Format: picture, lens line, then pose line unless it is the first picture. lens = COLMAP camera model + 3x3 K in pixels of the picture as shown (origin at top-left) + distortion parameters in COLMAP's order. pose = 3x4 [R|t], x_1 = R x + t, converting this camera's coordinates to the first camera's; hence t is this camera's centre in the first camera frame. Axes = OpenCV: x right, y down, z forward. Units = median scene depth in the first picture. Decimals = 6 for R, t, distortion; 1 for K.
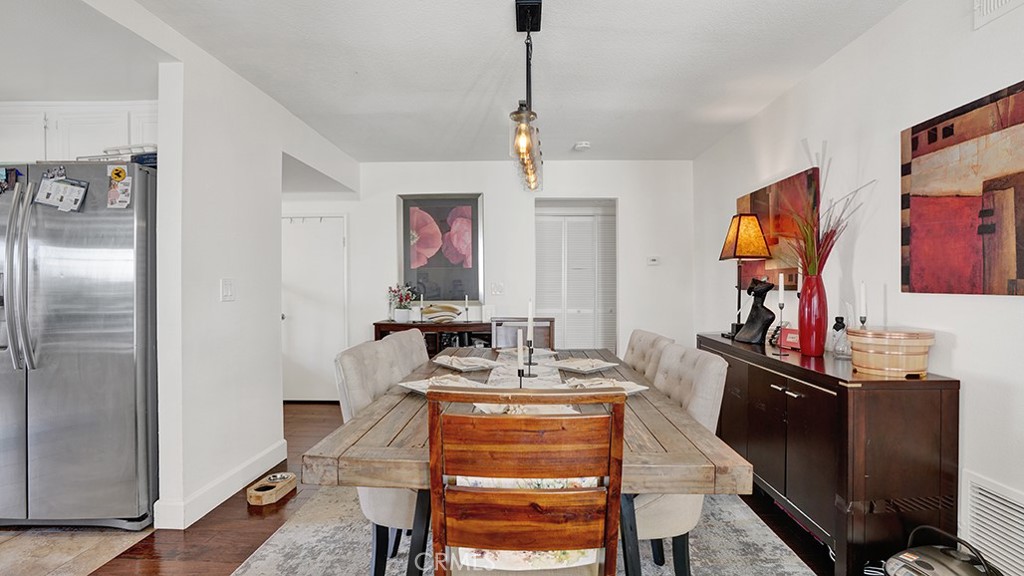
lens RADIAL K [[485.6, 0, 514.1], [0, 485.6, 285.6], [0, 0, 1]] dist [-0.038678, 0.012980]
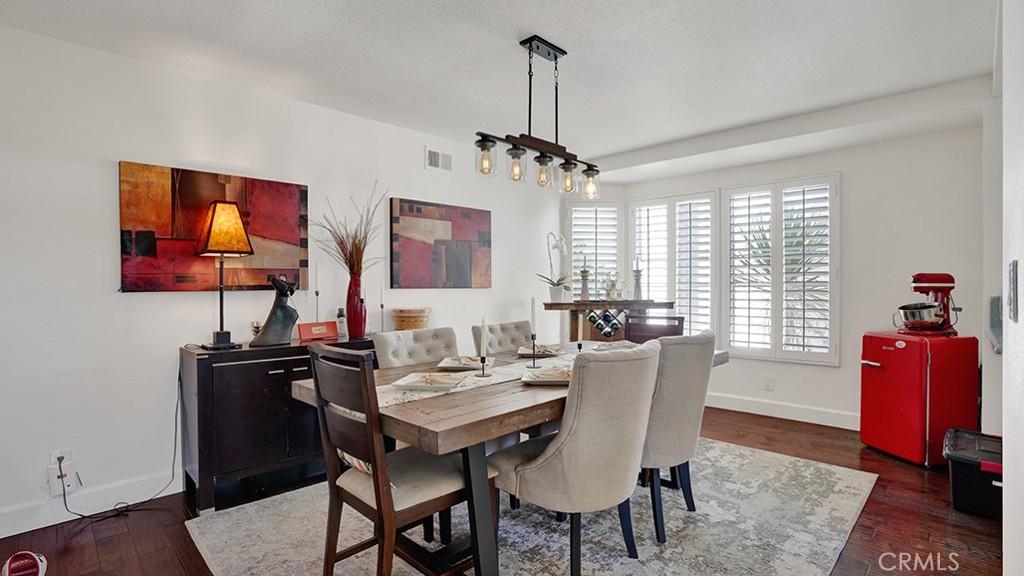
lens RADIAL K [[485.6, 0, 510.5], [0, 485.6, 290.7], [0, 0, 1]] dist [-0.038678, 0.012980]
pose [[-0.733694, 0.004019, 0.679468, -0.804813], [0.010028, 0.999938, 0.004914, 0.019388], [-0.679406, 0.010419, -0.733689, 2.263452]]
